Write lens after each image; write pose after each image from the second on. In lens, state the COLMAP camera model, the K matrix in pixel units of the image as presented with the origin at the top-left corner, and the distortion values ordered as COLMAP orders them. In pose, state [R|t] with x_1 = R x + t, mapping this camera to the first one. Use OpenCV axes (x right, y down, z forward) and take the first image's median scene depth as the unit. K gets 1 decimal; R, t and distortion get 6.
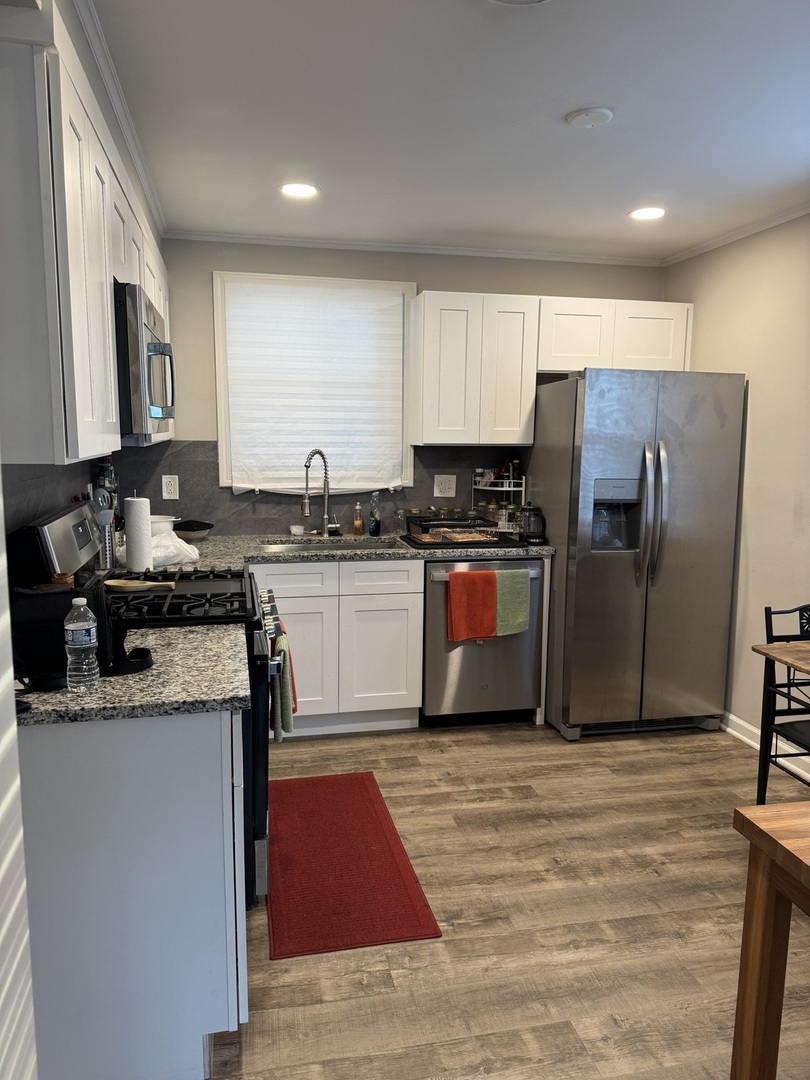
lens RADIAL K [[762.6, 0, 405.0], [0, 762.6, 540.0], [0, 0, 1]] dist [0.172317, -0.304313]
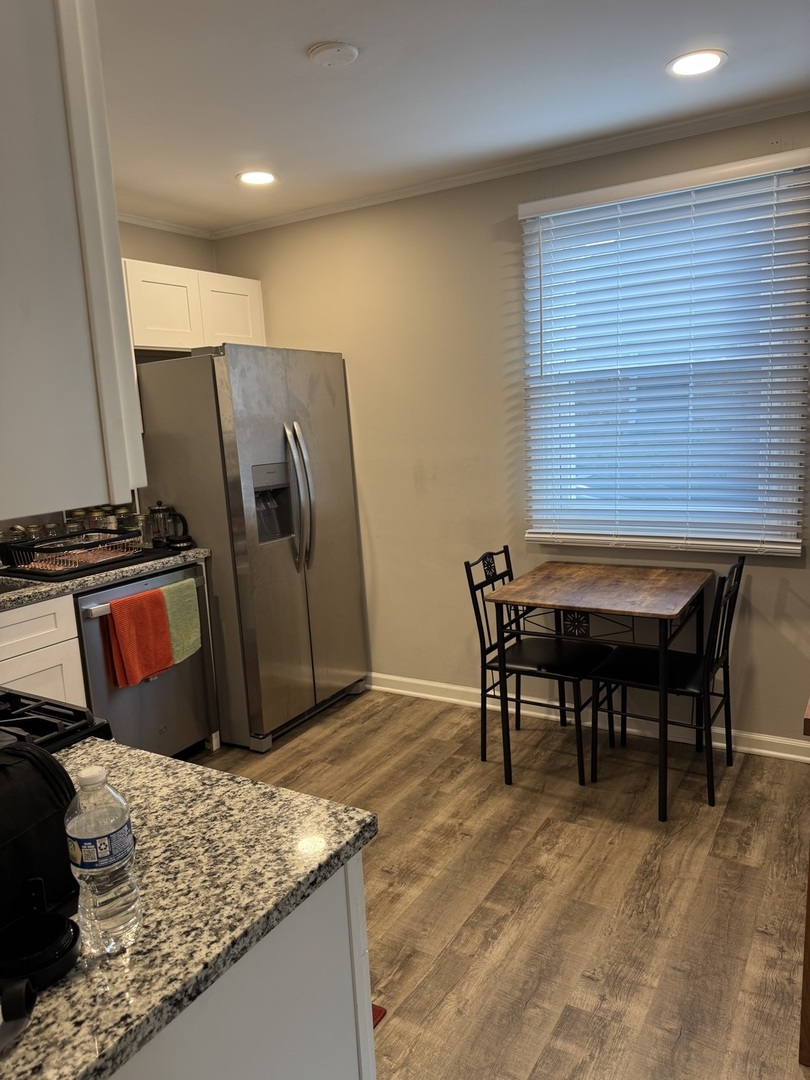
lens RADIAL K [[778.5, 0, 295.7], [0, 778.5, 545.3], [0, 0, 1]] dist [0.115004, -0.171277]
pose [[0.681390, -0.167084, 0.712594, -0.397616], [0.158027, 0.984216, 0.079665, -0.052012], [-0.714657, 0.058326, 0.697039, 0.323812]]
